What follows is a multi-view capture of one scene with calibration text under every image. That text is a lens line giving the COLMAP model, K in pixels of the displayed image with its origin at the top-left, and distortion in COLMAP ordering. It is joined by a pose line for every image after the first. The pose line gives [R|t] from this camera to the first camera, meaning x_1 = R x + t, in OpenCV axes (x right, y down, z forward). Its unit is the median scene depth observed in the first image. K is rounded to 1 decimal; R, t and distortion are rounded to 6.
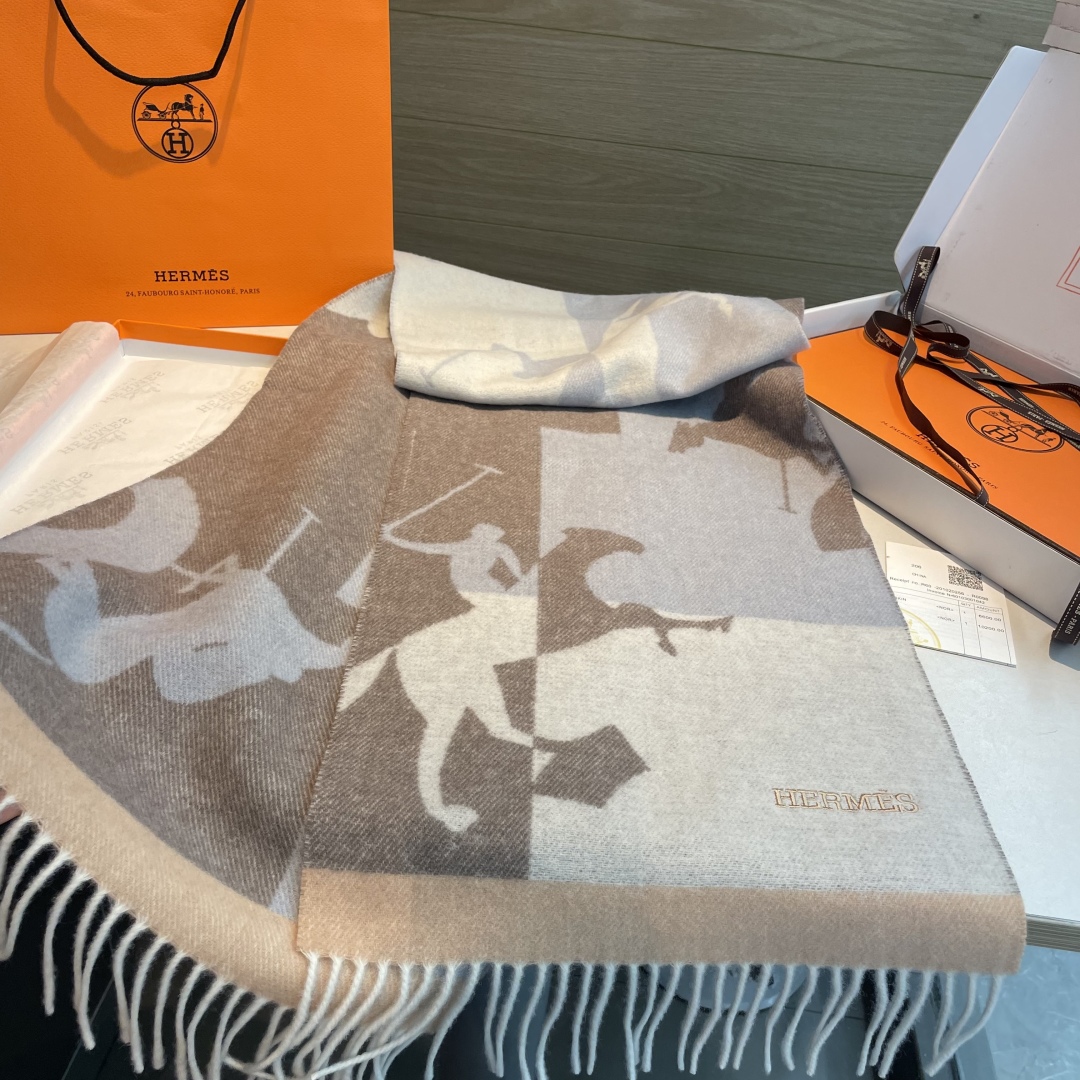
lens RADIAL K [[1053.8, 0, 562.0], [0, 1053.8, 516.2], [0, 0, 1]] dist [0.022885, 0.000000]
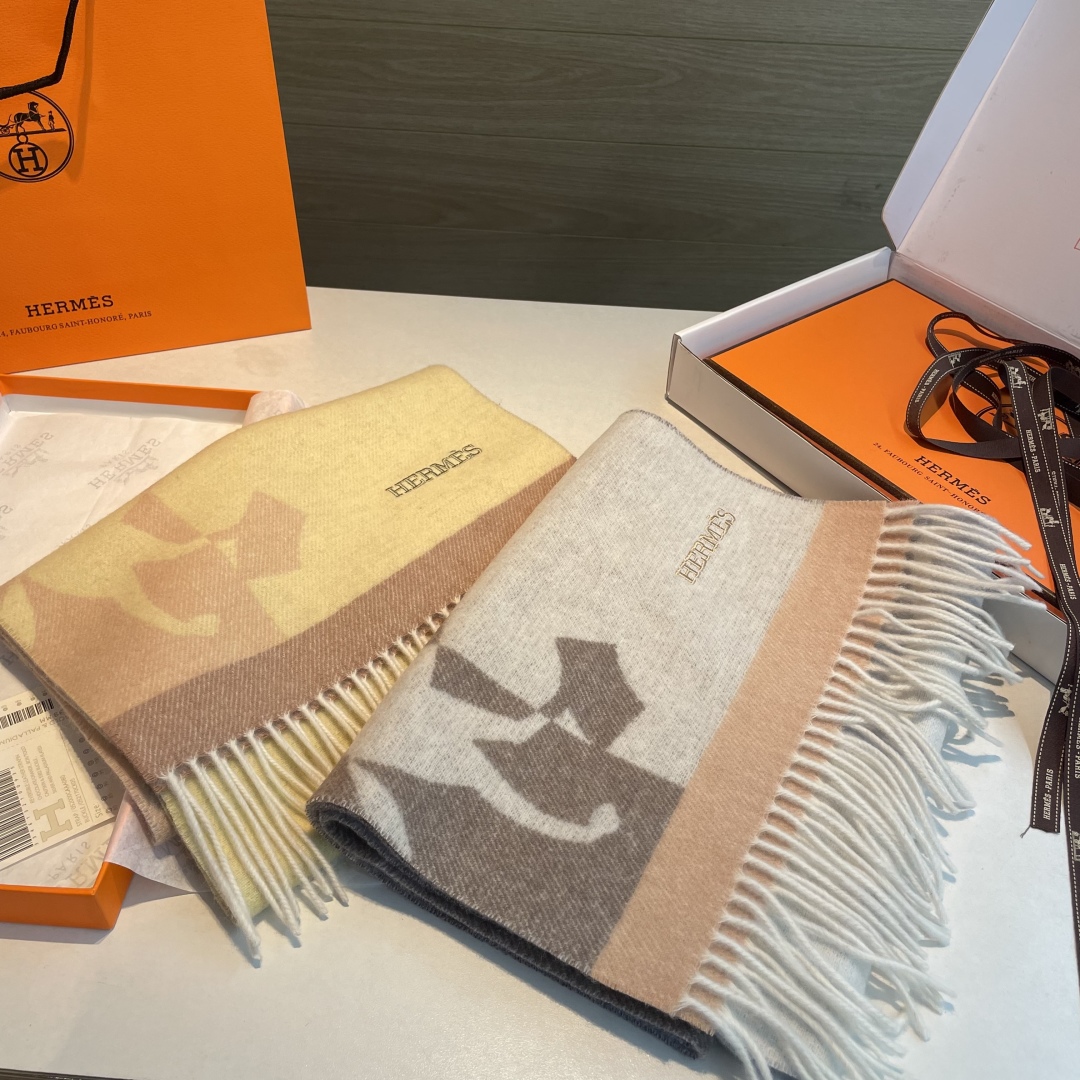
lens RADIAL K [[1053.8, 0, 533.2], [0, 1053.8, 484.2], [0, 0, 1]] dist [0.022885, 0.000000]
pose [[0.997670, -0.066038, -0.017126, 0.019638], [0.067753, 0.988478, 0.135352, -0.103092], [0.007990, -0.136197, 0.990650, 0.074136]]
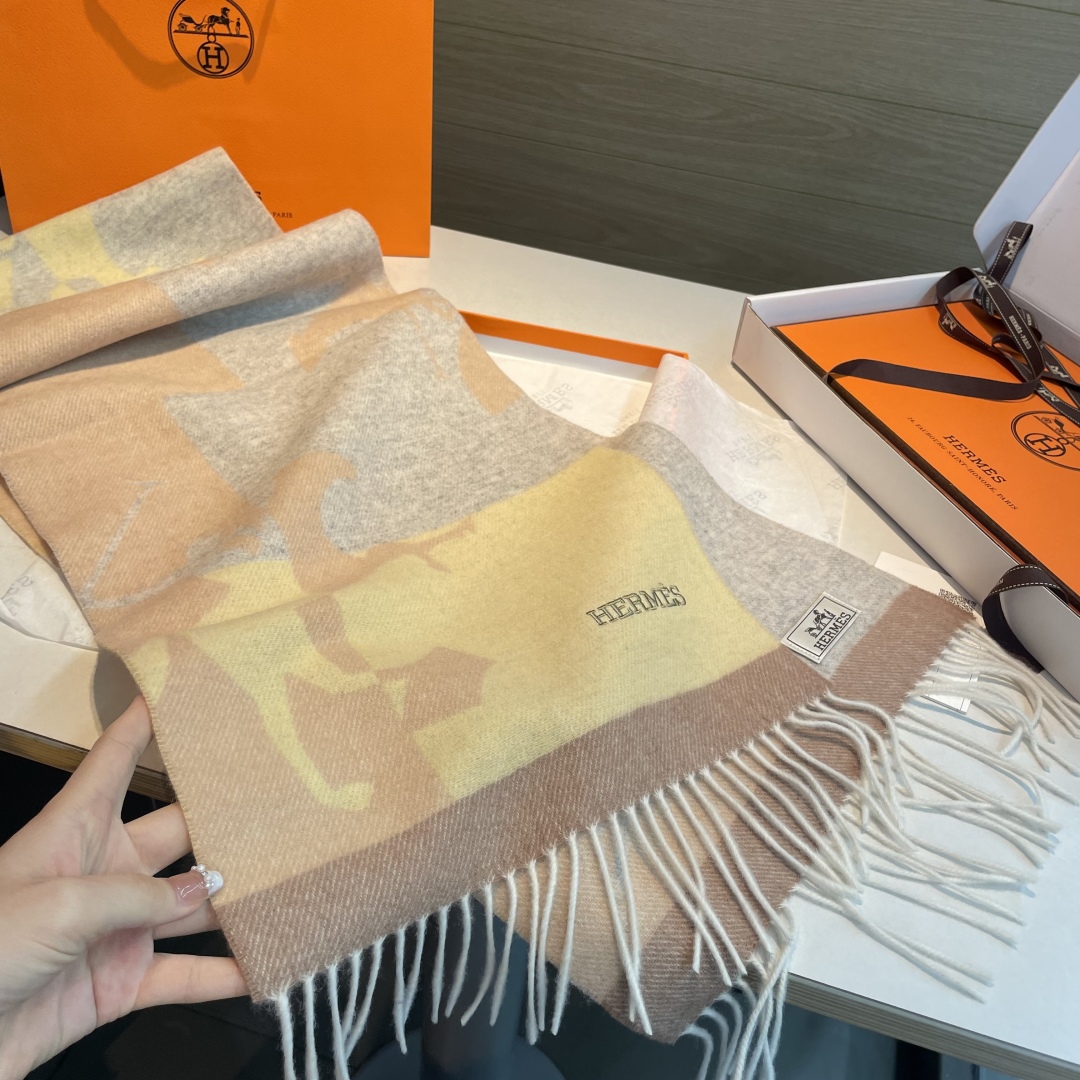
lens RADIAL K [[1053.8, 0, 581.0], [0, 1053.8, 499.3], [0, 0, 1]] dist [0.022885, 0.000000]
pose [[0.984049, 0.113441, -0.137033, 0.084537], [-0.105746, 0.992445, 0.062212, -0.025095], [0.143055, -0.046729, 0.988611, 0.035305]]
